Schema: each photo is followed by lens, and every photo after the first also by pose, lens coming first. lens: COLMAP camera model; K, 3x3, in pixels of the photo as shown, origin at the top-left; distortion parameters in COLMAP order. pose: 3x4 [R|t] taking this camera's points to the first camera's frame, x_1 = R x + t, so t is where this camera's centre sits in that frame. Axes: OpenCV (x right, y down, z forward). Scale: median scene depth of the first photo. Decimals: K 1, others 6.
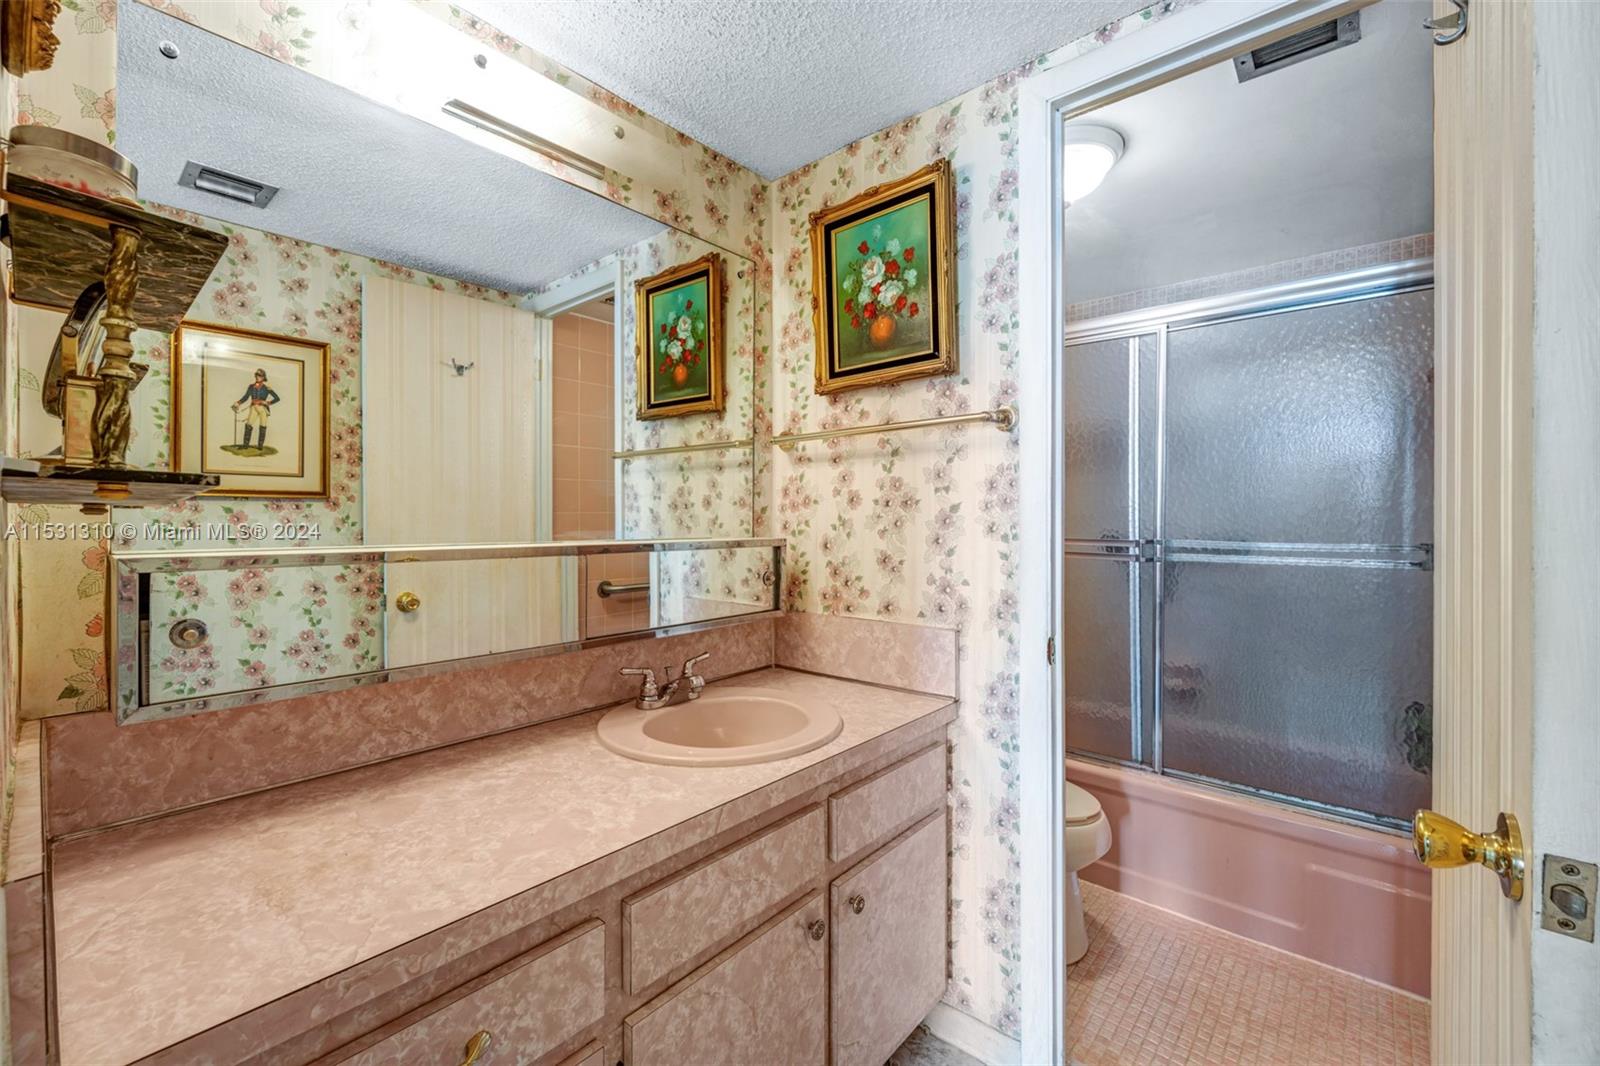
lens RADIAL K [[654.1, 0, 804.7], [0, 654.1, 499.3], [0, 0, 1]] dist [-0.006398, 0.000765]
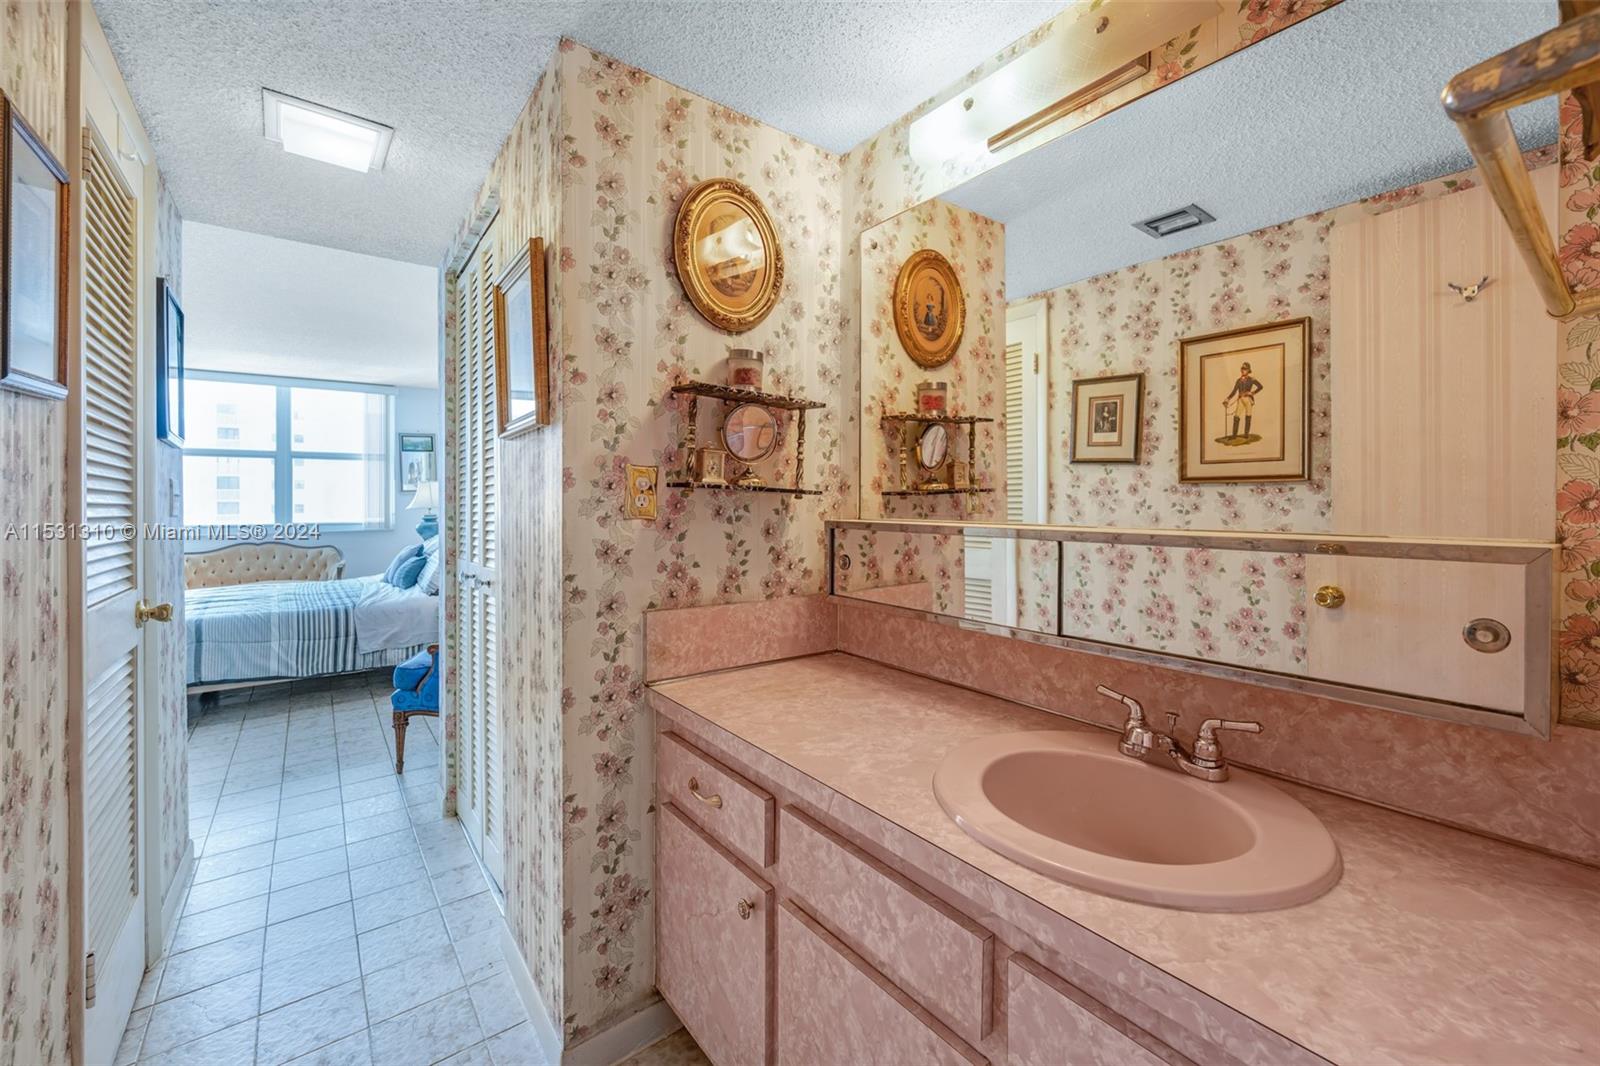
lens RADIAL K [[654.1, 0, 804.7], [0, 654.1, 499.3], [0, 0, 1]] dist [-0.006398, 0.000765]
pose [[-0.208756, -0.002726, -0.977964, 0.396671], [0.027967, 0.999571, -0.008756, 0.015245], [0.977568, -0.029178, -0.208591, 0.544345]]
